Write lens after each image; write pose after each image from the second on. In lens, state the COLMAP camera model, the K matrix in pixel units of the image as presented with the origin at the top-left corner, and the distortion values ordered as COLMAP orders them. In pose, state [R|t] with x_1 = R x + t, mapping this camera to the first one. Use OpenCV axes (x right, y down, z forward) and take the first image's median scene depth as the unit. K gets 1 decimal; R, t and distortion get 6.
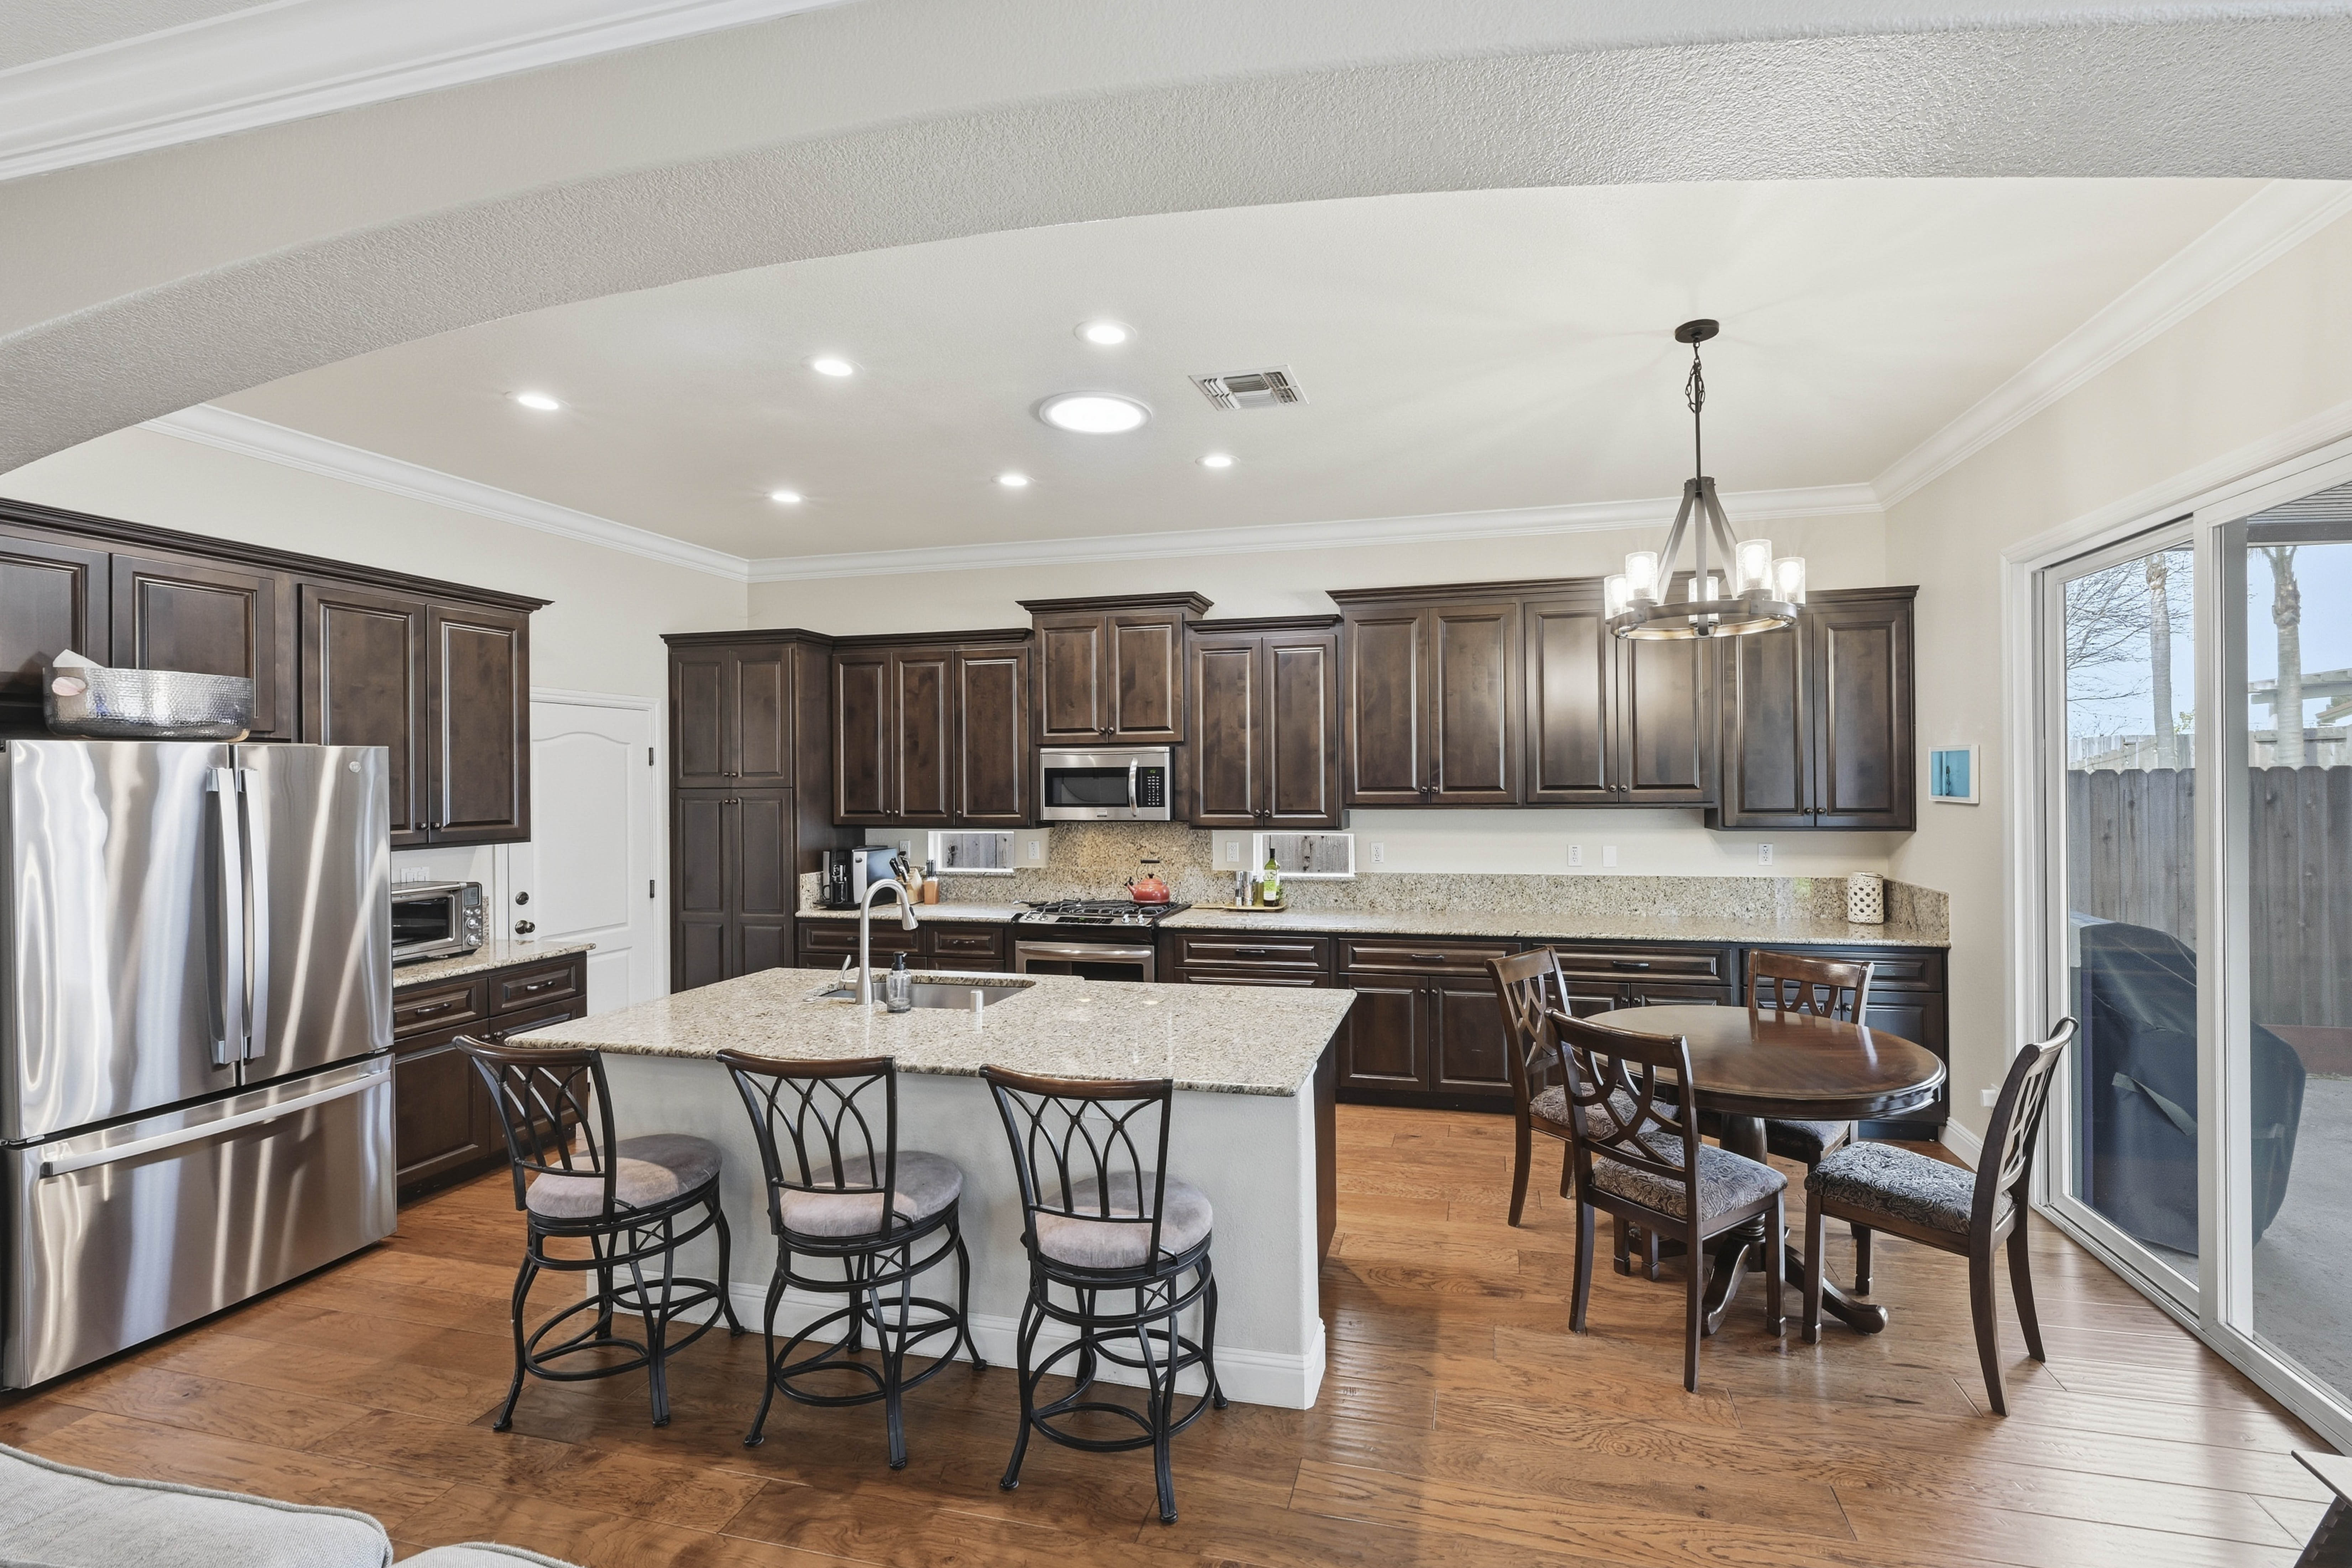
lens RADIAL K [[934.6, 0, 1293.6], [0, 934.6, 777.1], [0, 0, 1]] dist [-0.004202, 0.000763]
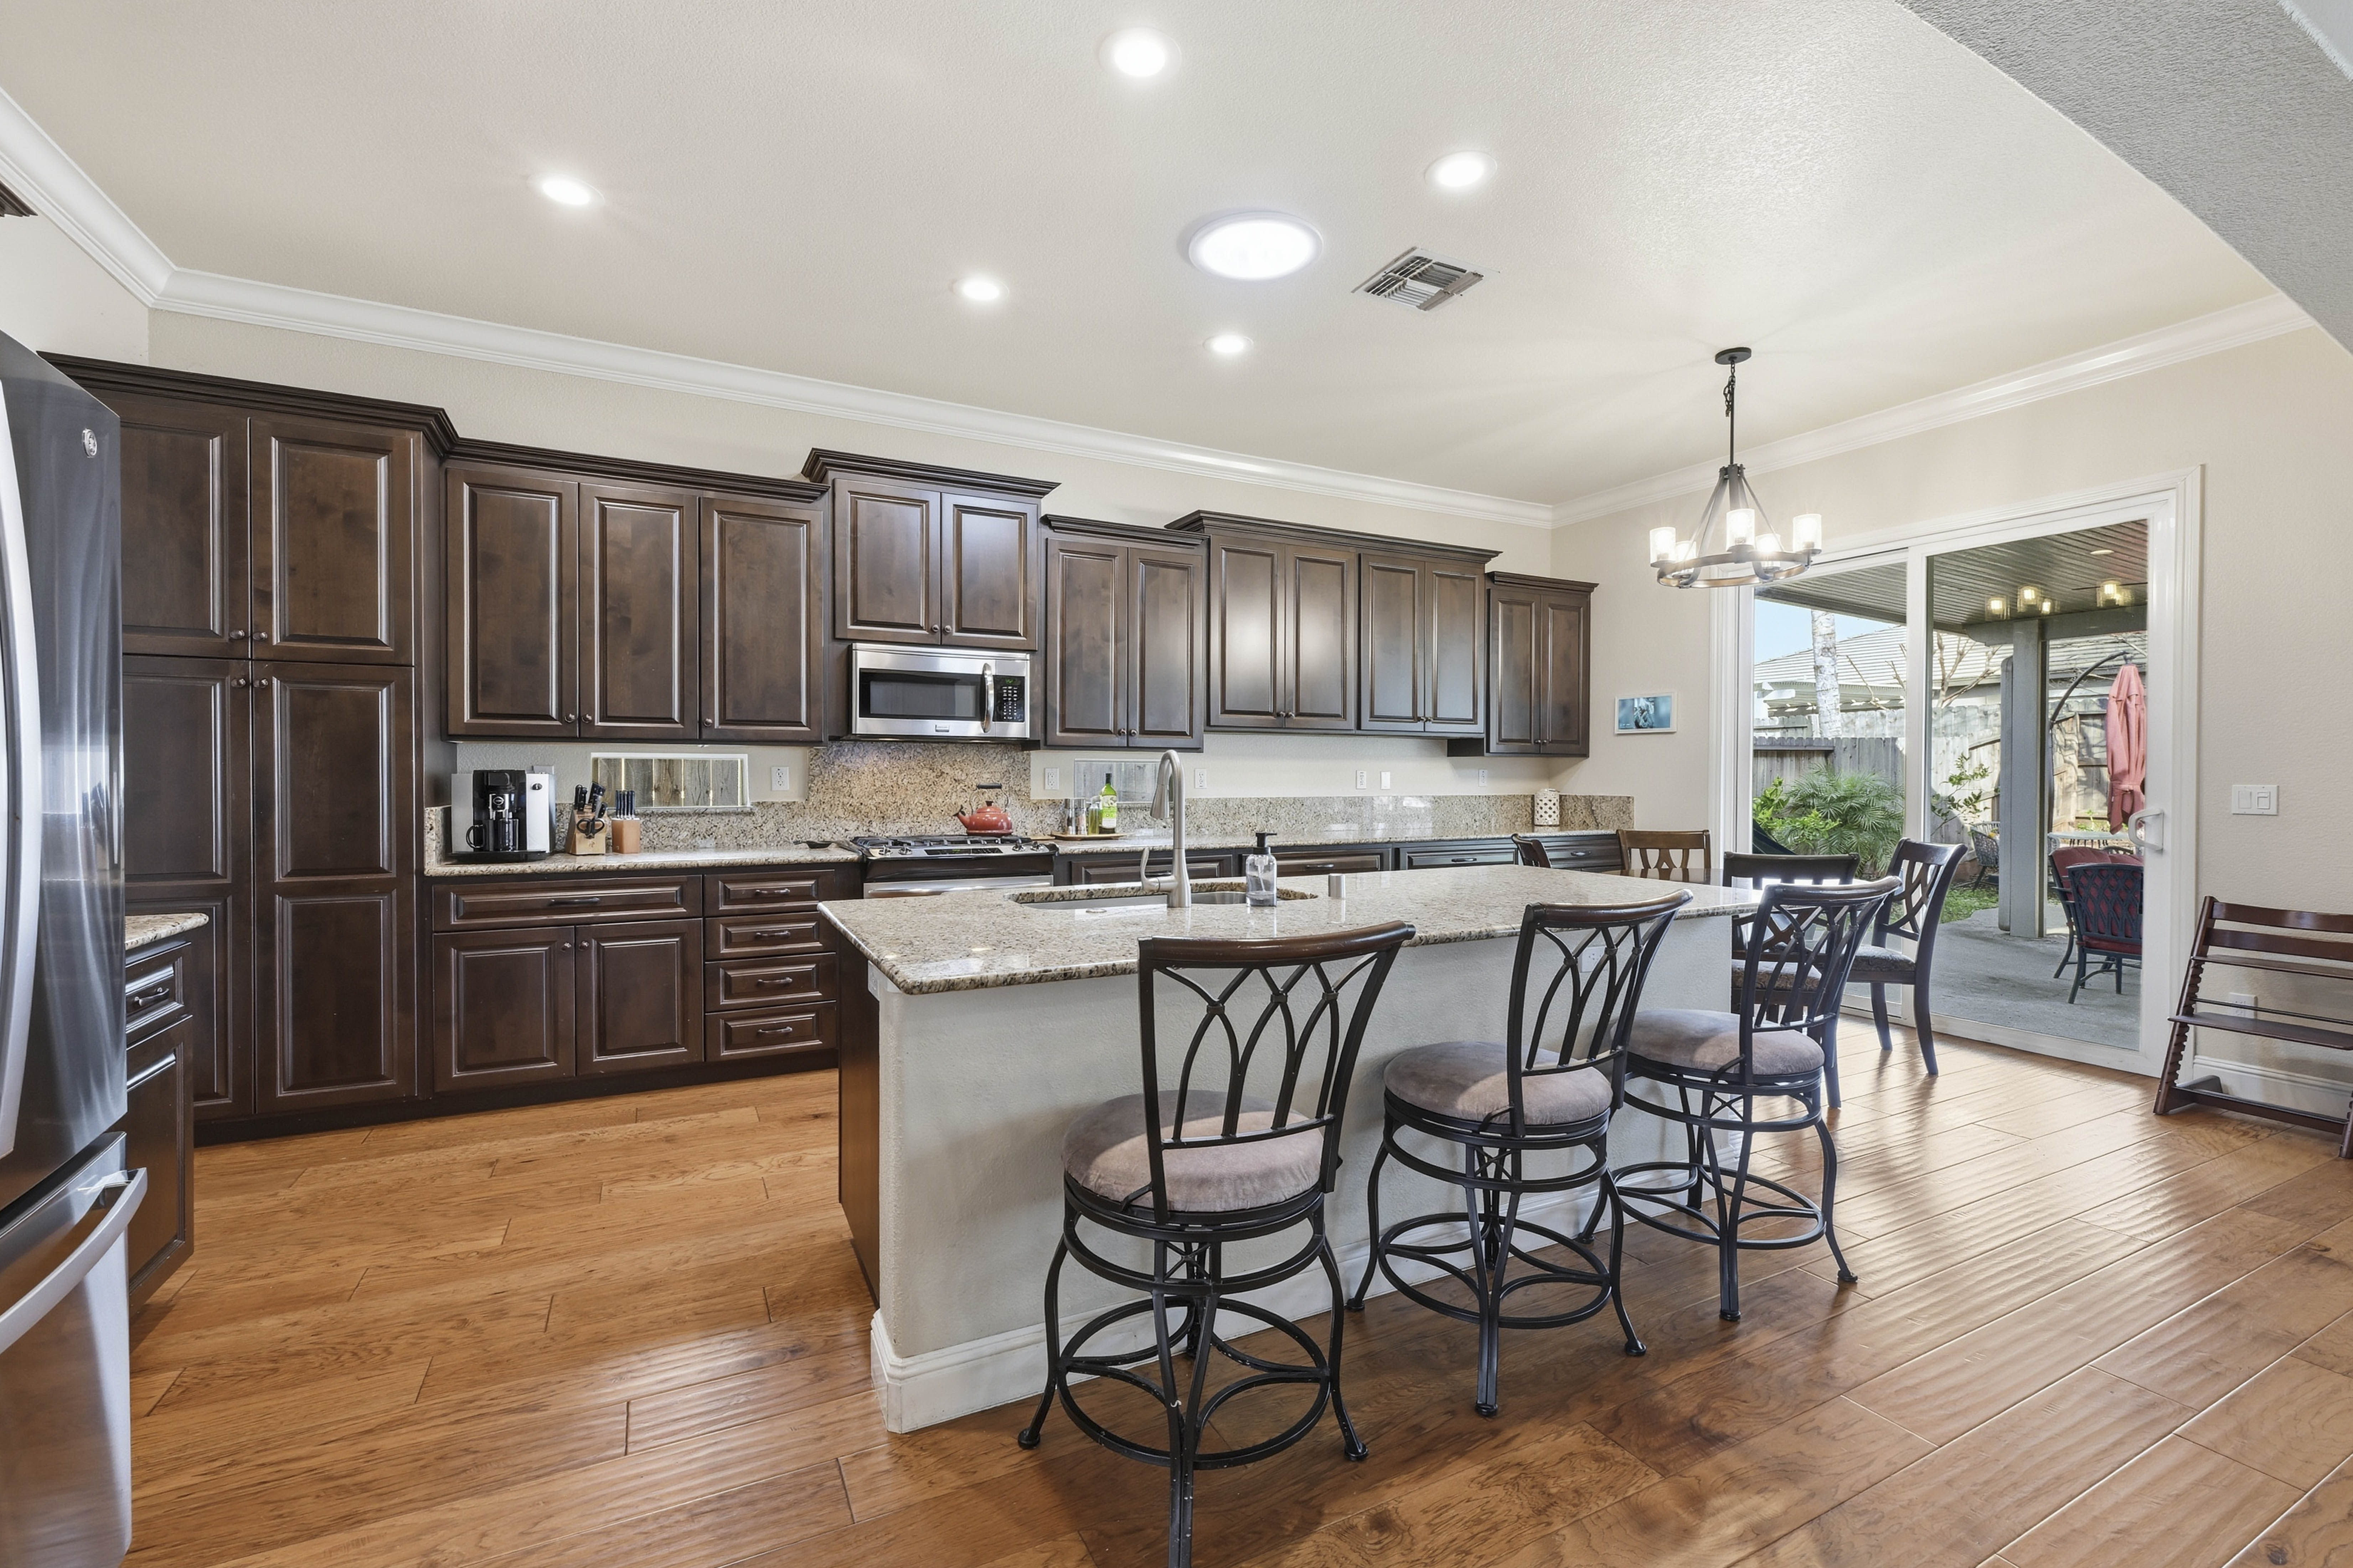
lens RADIAL K [[885.2, 0, 1243.8], [0, 885.2, 772.5], [0, 0, 1]] dist [-0.005844, -0.000008]
pose [[0.792077, 0.012145, 0.610301, -0.515696], [-0.017985, 0.999832, 0.003445, 0.077552], [-0.610157, -0.013706, 0.792162, 0.233823]]
